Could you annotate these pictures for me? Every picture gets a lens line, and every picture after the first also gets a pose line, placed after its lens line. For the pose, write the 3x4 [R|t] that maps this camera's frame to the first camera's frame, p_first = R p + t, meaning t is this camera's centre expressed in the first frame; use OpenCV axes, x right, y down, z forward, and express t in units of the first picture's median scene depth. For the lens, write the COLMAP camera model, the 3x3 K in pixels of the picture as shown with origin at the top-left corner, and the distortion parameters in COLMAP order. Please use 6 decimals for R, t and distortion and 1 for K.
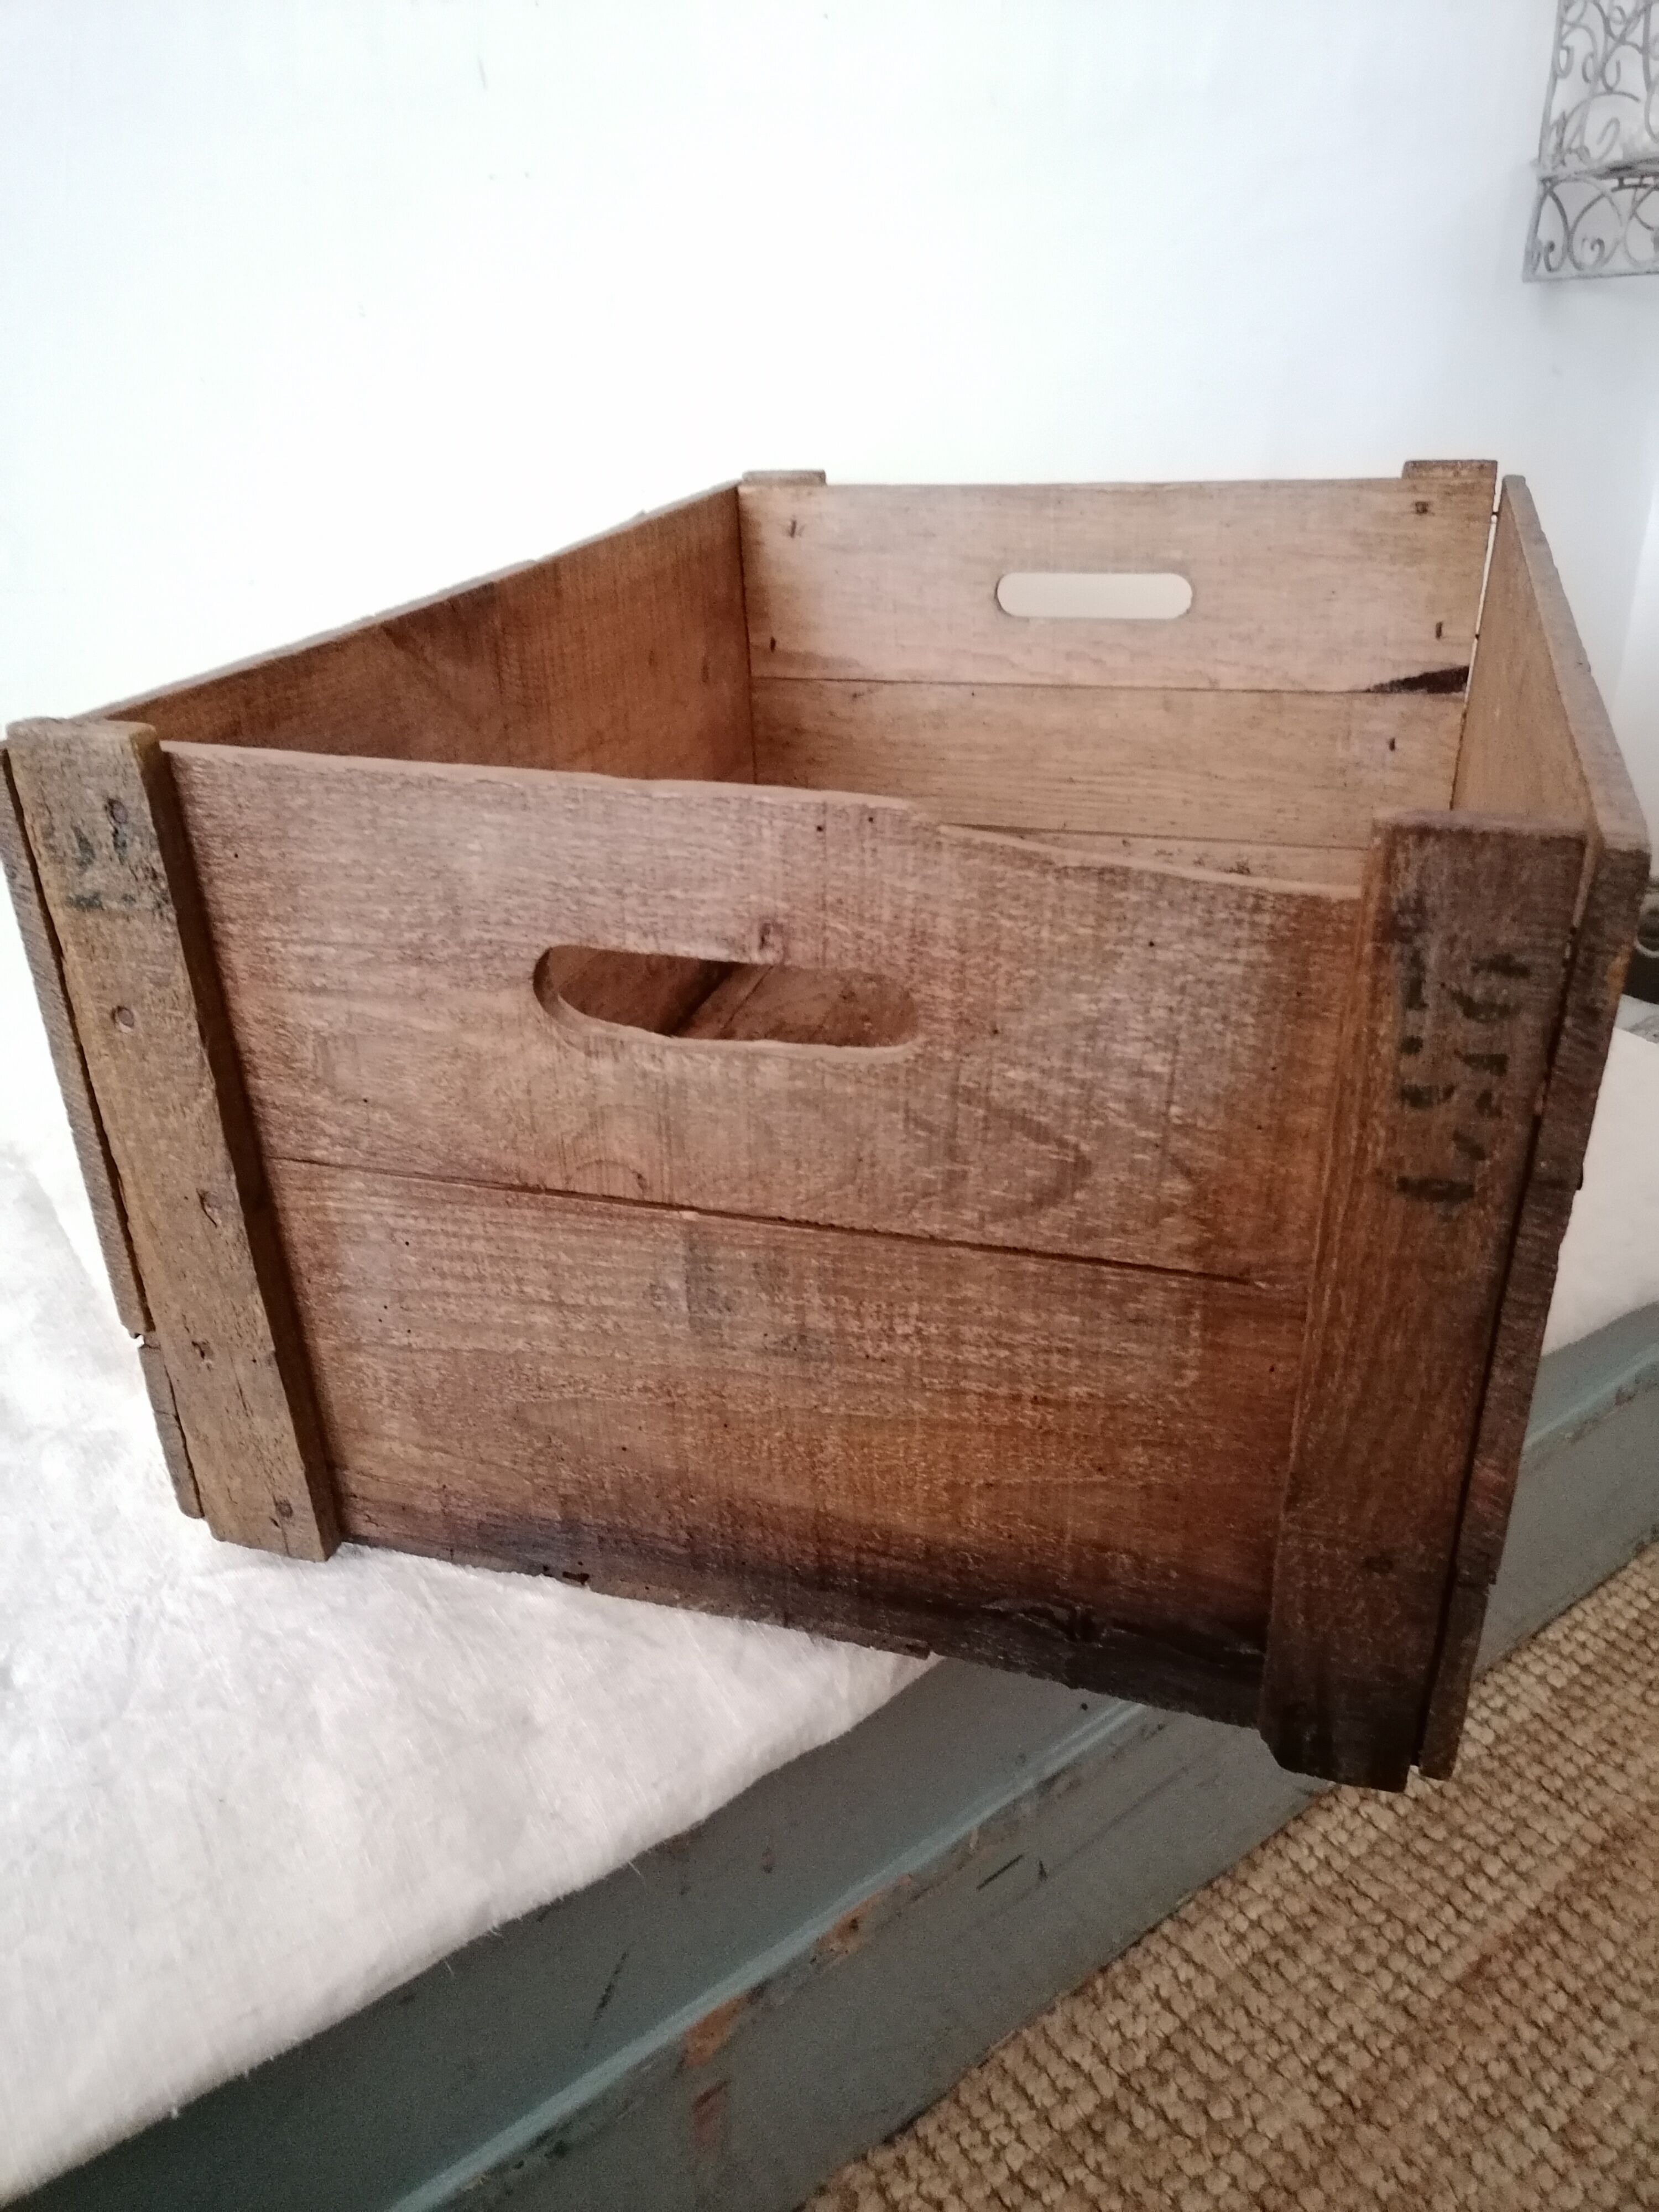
lens RADIAL K [[1700.8, 0, 829.5], [0, 1700.8, 1106.0], [0, 0, 1]] dist [0.114505, -0.165589]
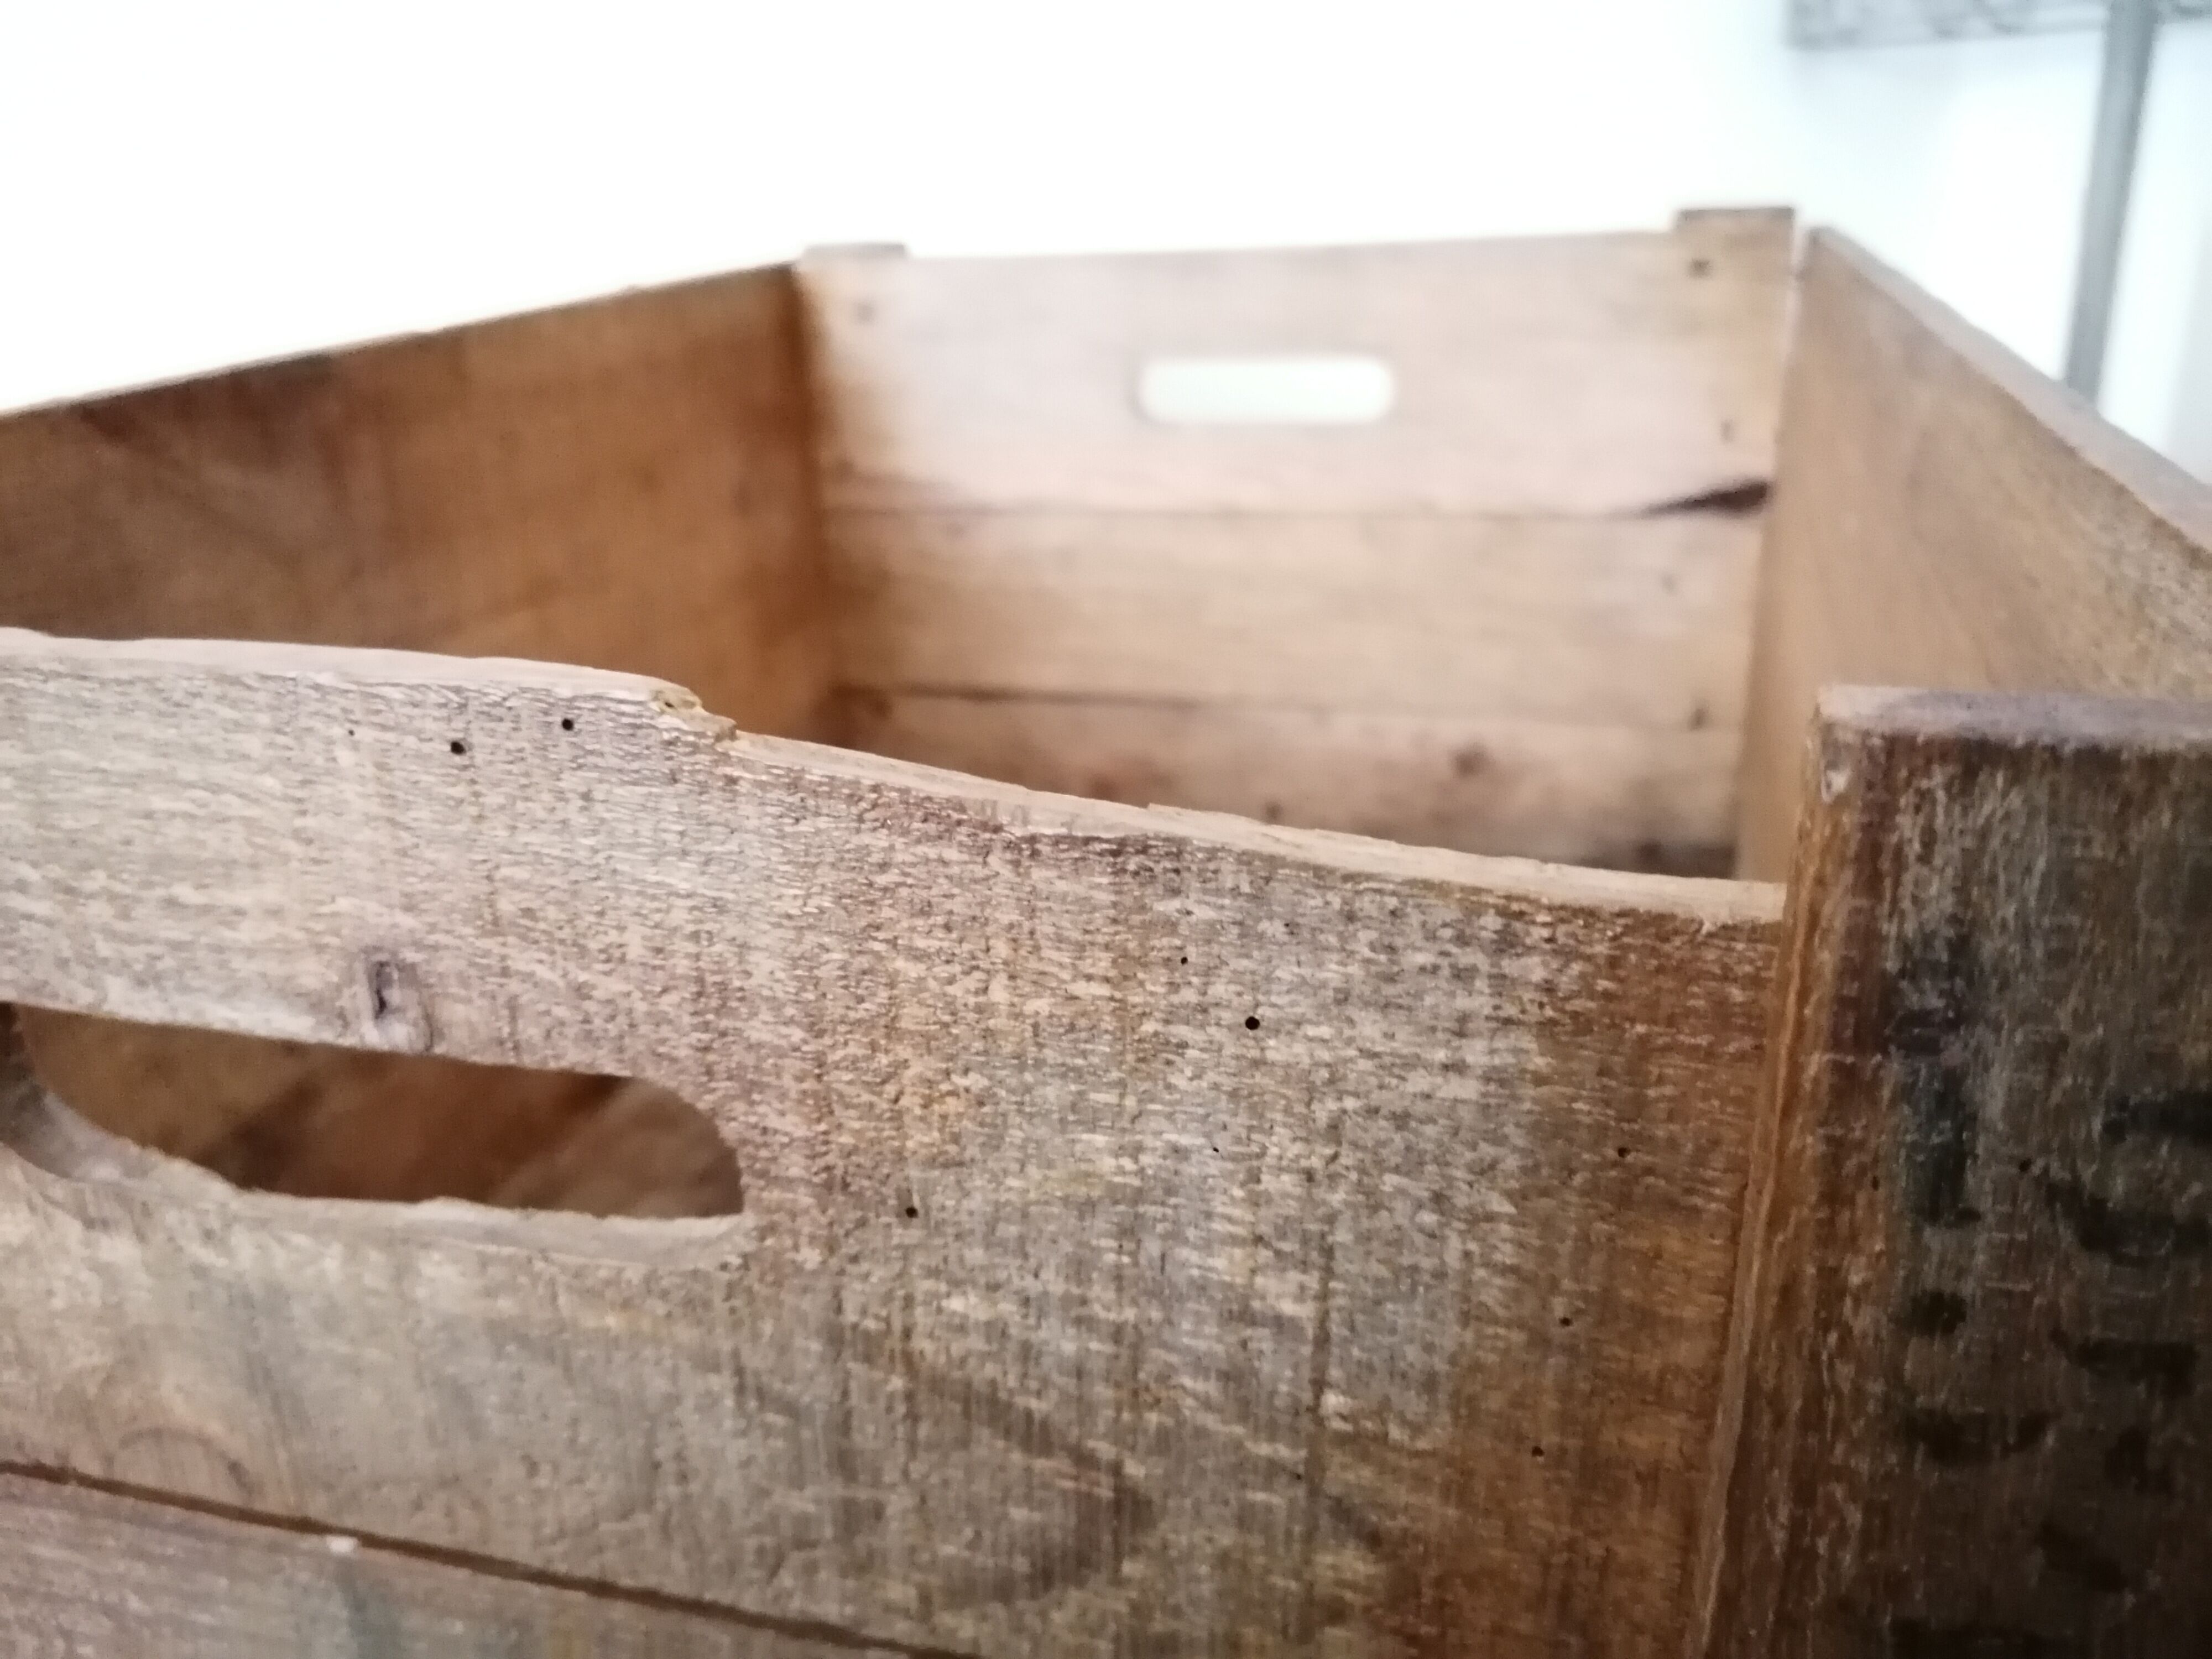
lens RADIAL K [[1752.5, 0, 1106.0], [0, 1752.5, 829.5], [0, 0, 1]] dist [0.084550, -0.145620]
pose [[0.999536, -0.018362, 0.024295, 0.136827], [0.020283, 0.996479, -0.081352, -0.101251], [-0.022715, 0.081807, 0.996389, 0.553132]]
